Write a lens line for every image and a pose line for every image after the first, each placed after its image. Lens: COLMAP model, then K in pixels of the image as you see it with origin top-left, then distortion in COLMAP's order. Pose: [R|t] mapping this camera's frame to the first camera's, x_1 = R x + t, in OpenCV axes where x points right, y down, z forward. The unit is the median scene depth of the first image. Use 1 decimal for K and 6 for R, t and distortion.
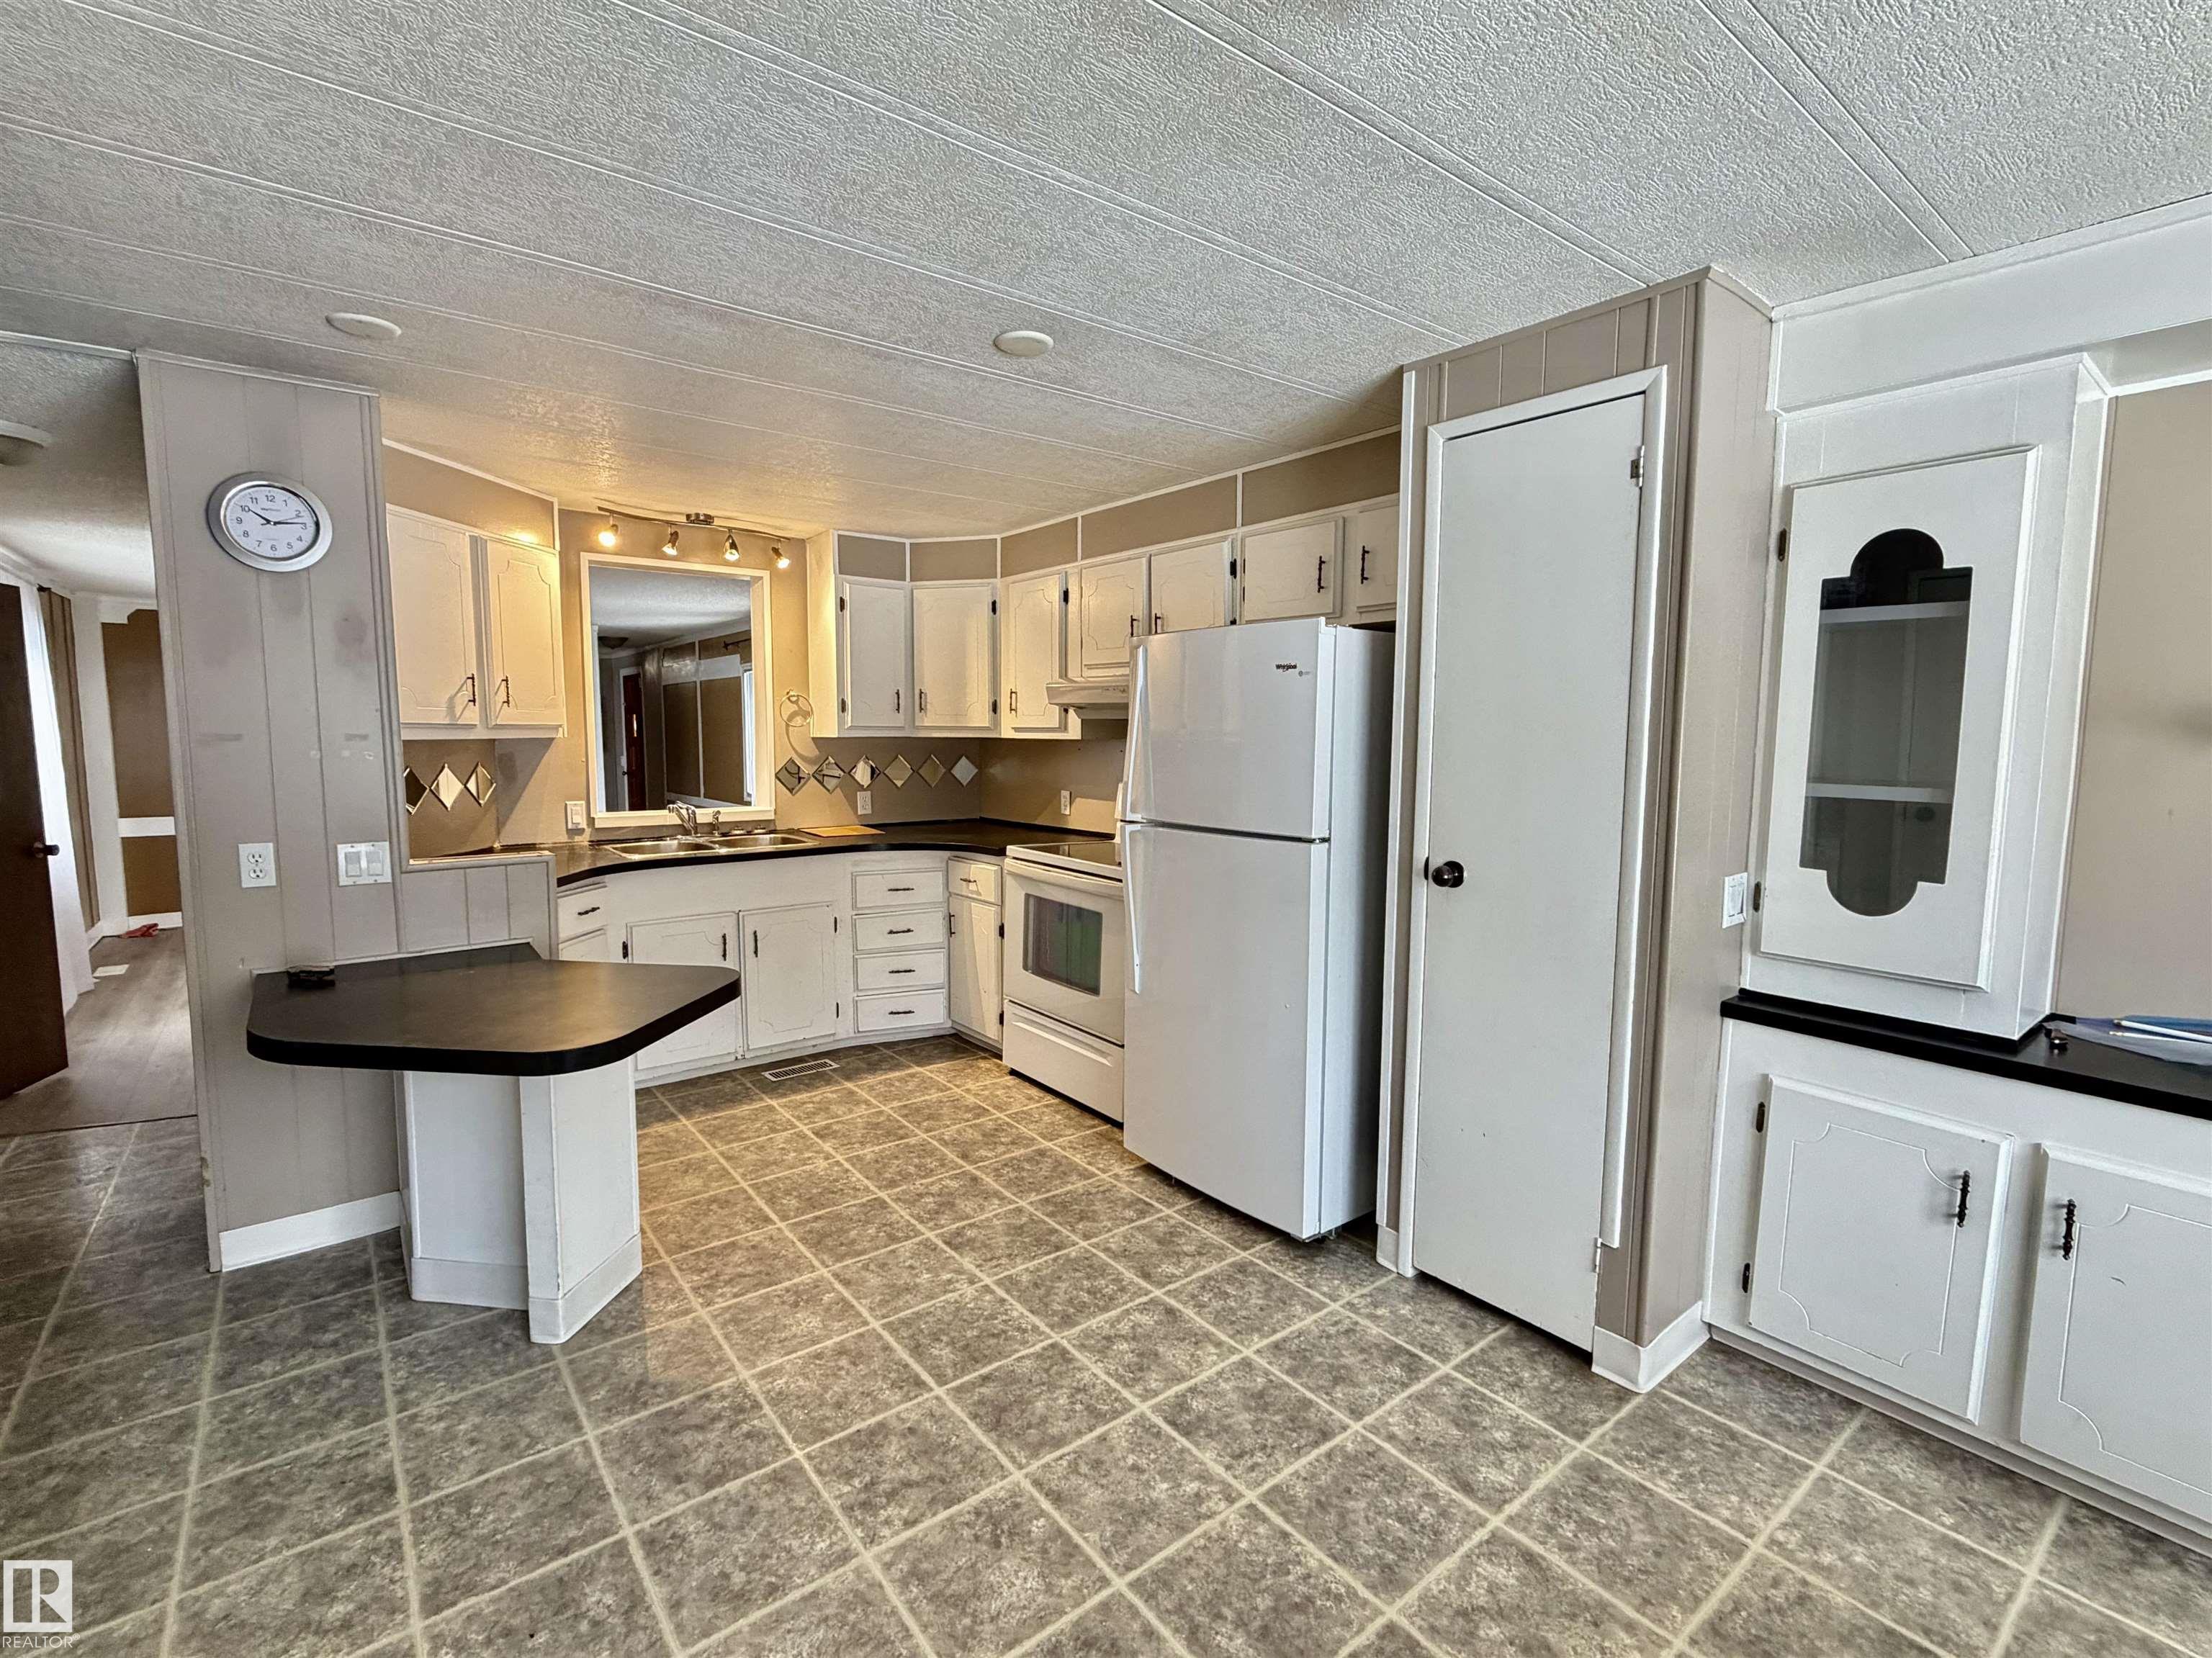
lens RADIAL K [[1008.3, 0, 1102.8], [0, 1008.3, 826.5], [0, 0, 1]] dist [-0.001968, -0.000214]
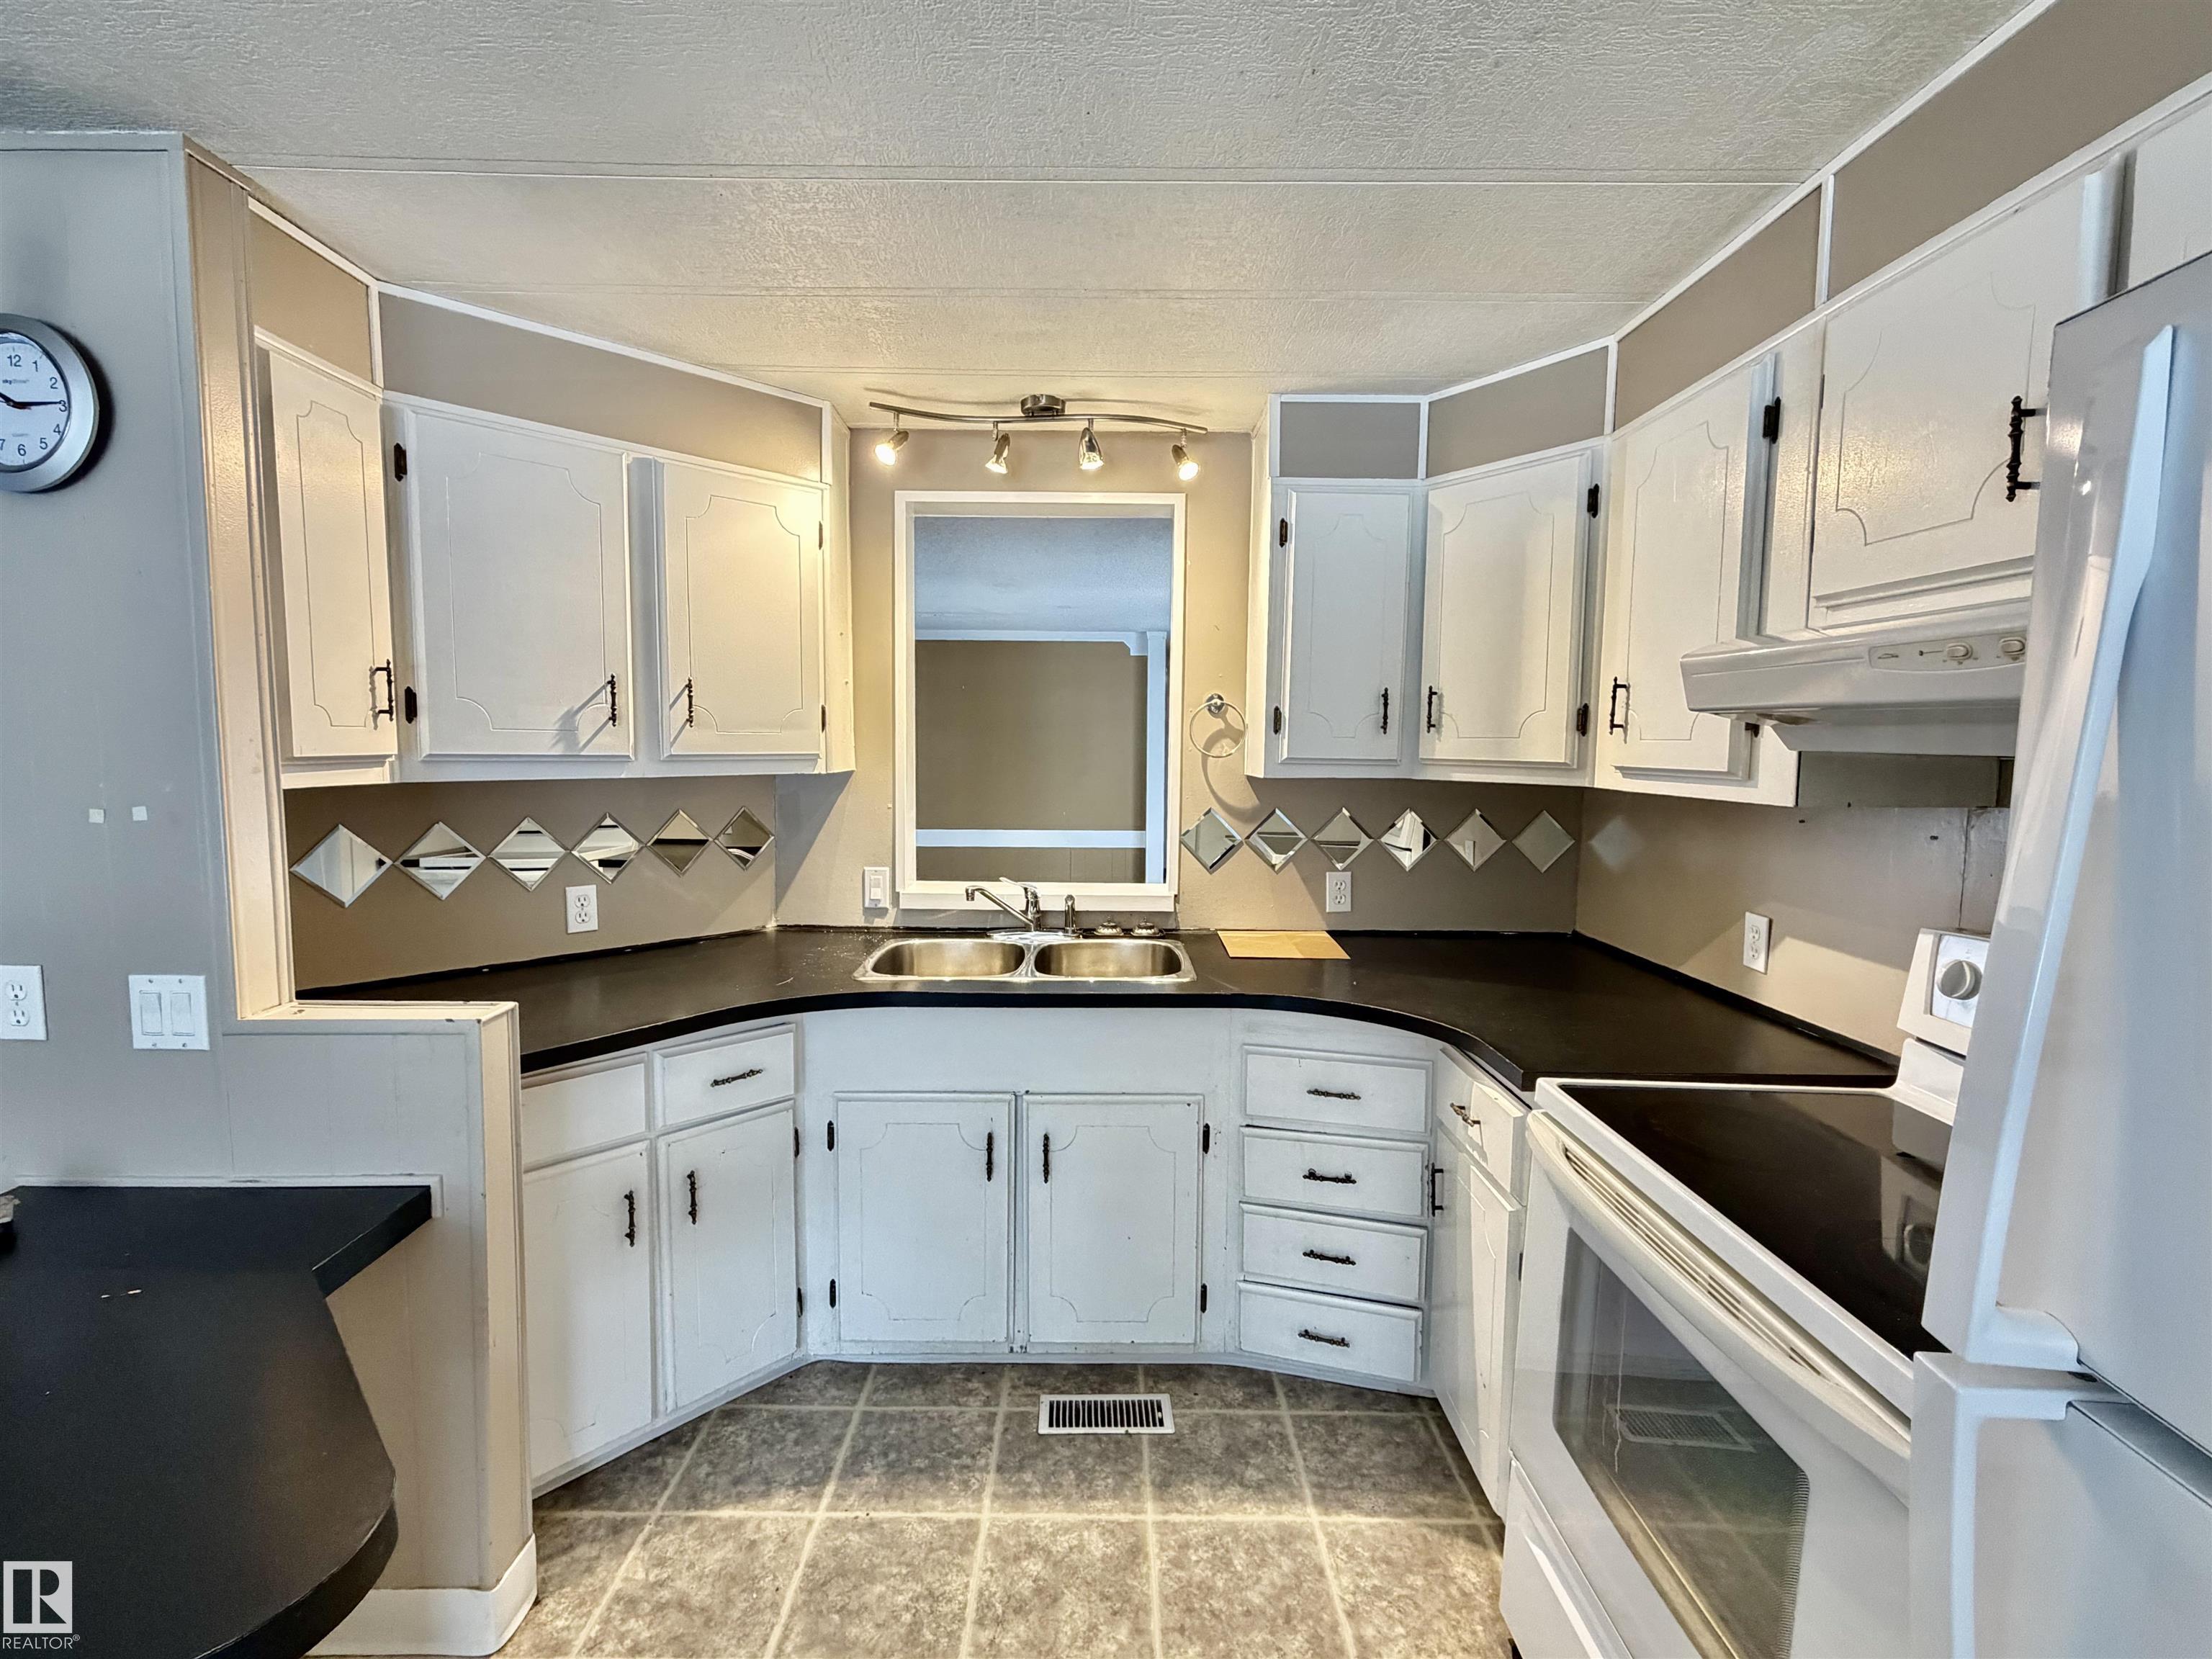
lens RADIAL K [[1008.4, 0, 1102.8], [0, 1008.4, 827.0], [0, 0, 1]] dist [-0.001968, -0.000214]
pose [[0.788453, 0.054987, -0.612632, 0.004573], [-0.063956, 0.997926, 0.007258, -0.066316], [0.611760, 0.033459, 0.790335, 0.564187]]
